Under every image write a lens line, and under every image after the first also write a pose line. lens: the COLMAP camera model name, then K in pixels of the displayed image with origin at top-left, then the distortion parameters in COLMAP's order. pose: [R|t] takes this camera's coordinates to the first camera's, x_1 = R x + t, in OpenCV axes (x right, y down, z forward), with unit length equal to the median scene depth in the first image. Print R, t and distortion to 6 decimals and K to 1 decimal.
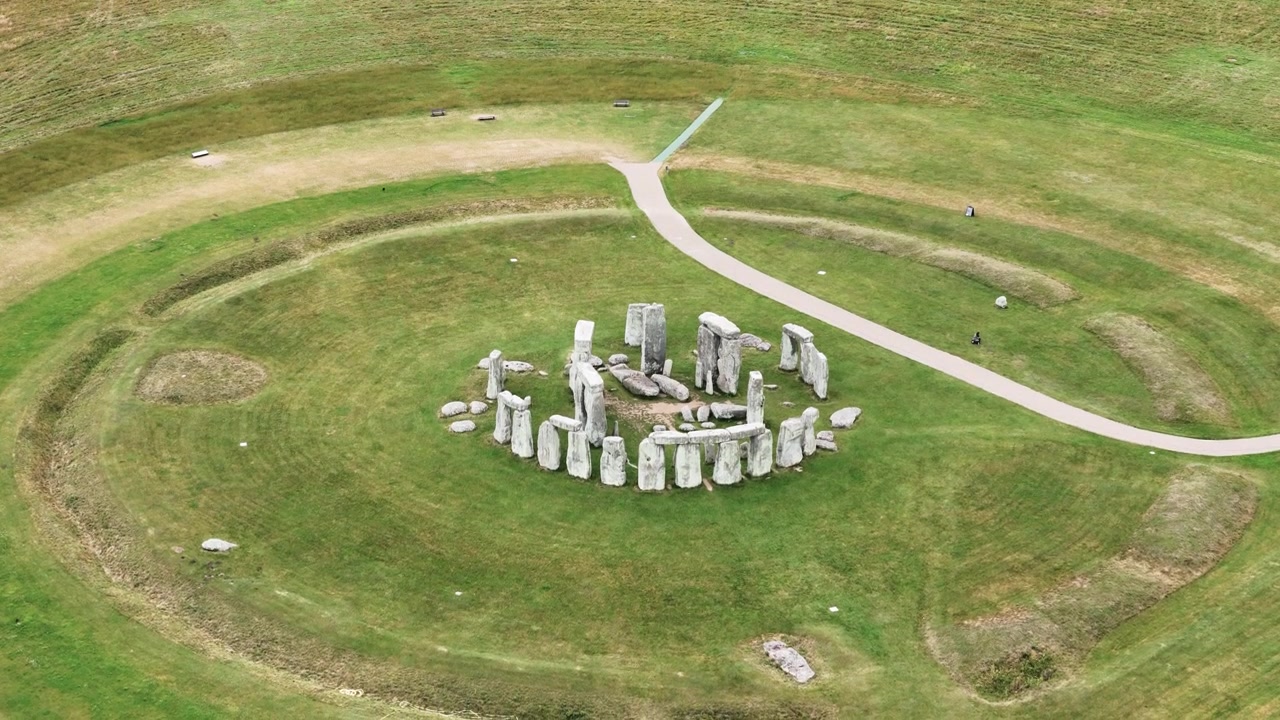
lens RADIAL K [[2676.0, 0, 641.7], [0, 2676.0, 361.6], [0, 0, 1]] dist [-0.133653, 0.000000]
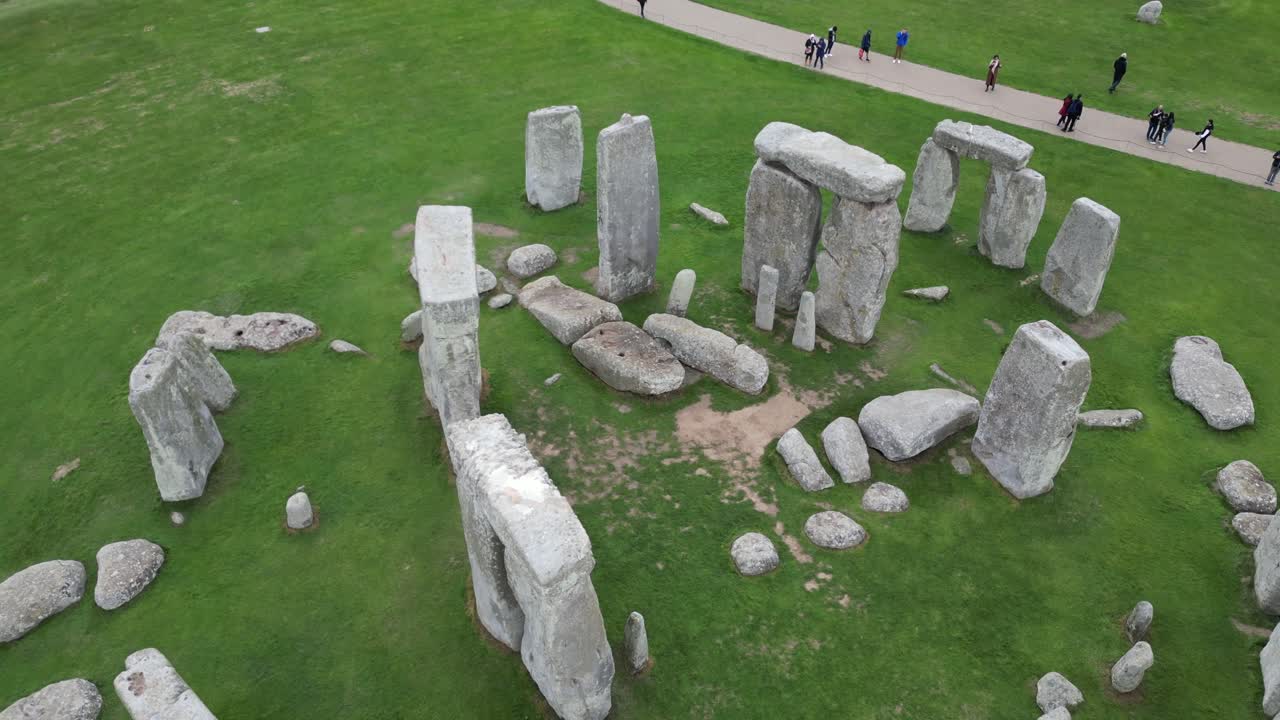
lens RADIAL K [[937.9, 0, 641.0], [0, 937.9, 356.9], [0, 0, 1]] dist [0.066999, -0.062018]
pose [[0.970255, -0.167649, 0.174638, -0.021431], [0.107525, 0.944775, 0.309577, -0.031704], [-0.216894, -0.281591, 0.934700, 0.924364]]
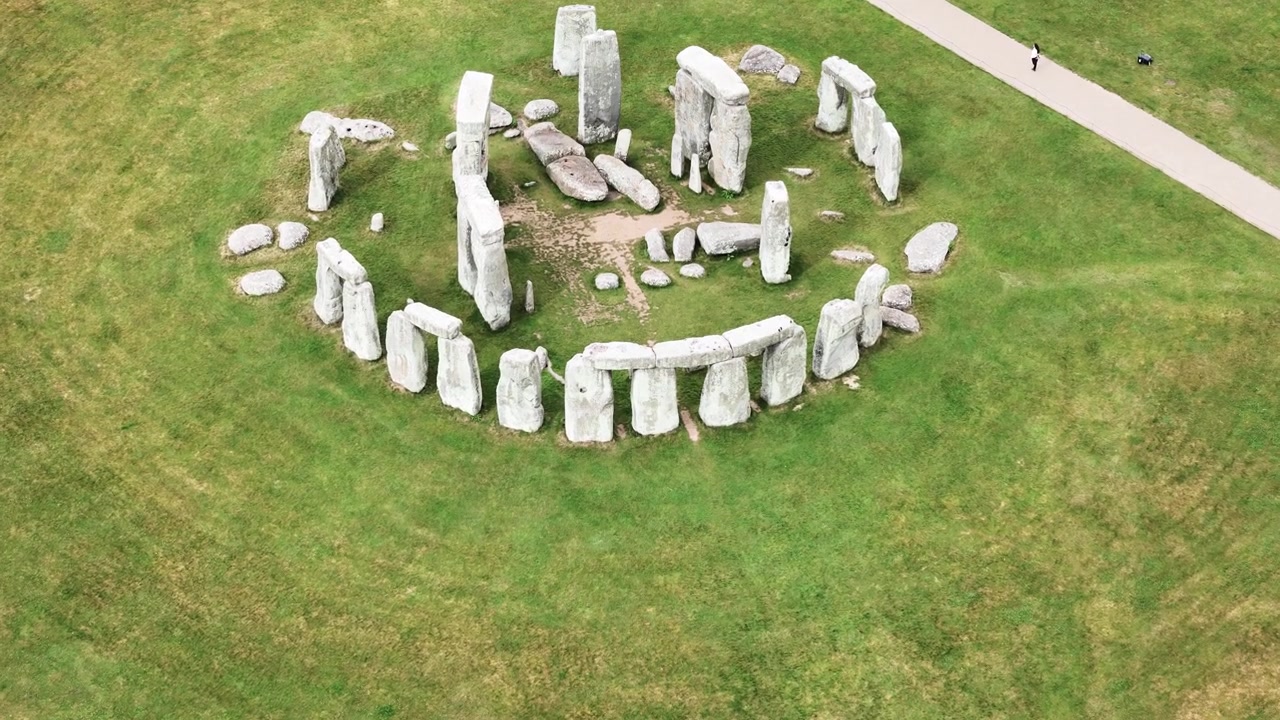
lens RADIAL K [[2676.0, 0, 637.1], [0, 2676.0, 359.8], [0, 0, 1]] dist [-0.133653, 0.000000]
pose [[0.999988, -0.004371, -0.002034, 0.014467], [0.004766, 0.959827, 0.280552, -0.121035], [0.000726, -0.280559, 0.959837, 0.455838]]
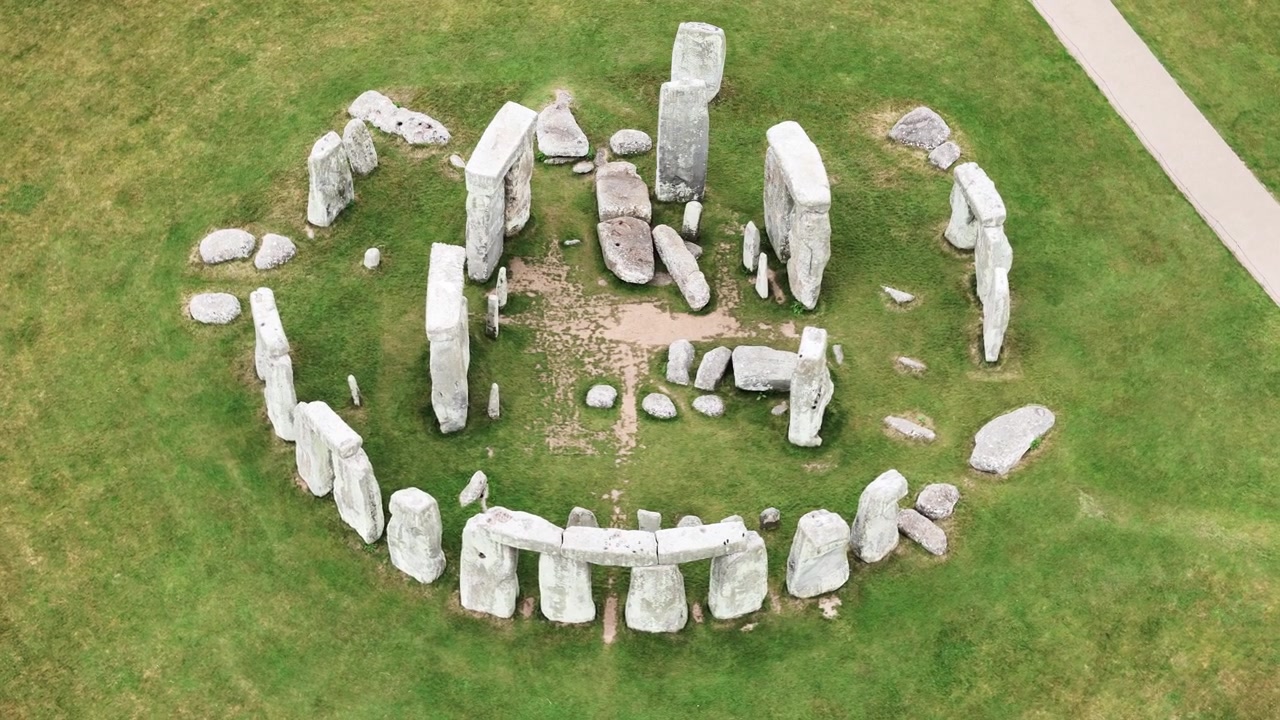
lens RADIAL K [[2676.0, 0, 634.3], [0, 2676.0, 358.4], [0, 0, 1]] dist [-0.133653, 0.000000]
pose [[0.950273, 0.221256, -0.219152, 0.115773], [-0.116261, 0.904891, 0.409459, -0.177363], [0.288904, -0.363619, 0.885616, 0.598145]]
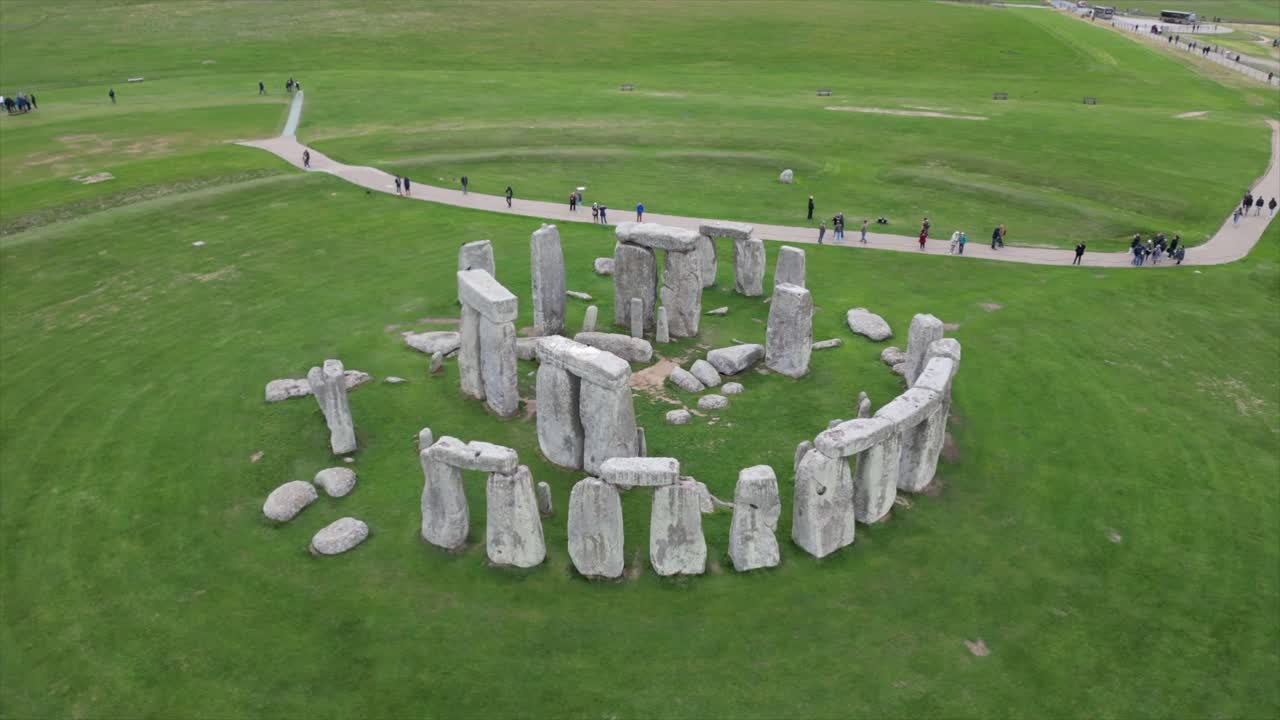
lens RADIAL K [[937.9, 0, 642.9], [0, 937.9, 350.4], [0, 0, 1]] dist [0.066999, -0.062018]
pose [[0.833067, -0.250965, 0.492967, -0.097307], [0.225684, 0.967819, 0.111323, -0.013250], [-0.505041, 0.018515, 0.862897, 0.844158]]
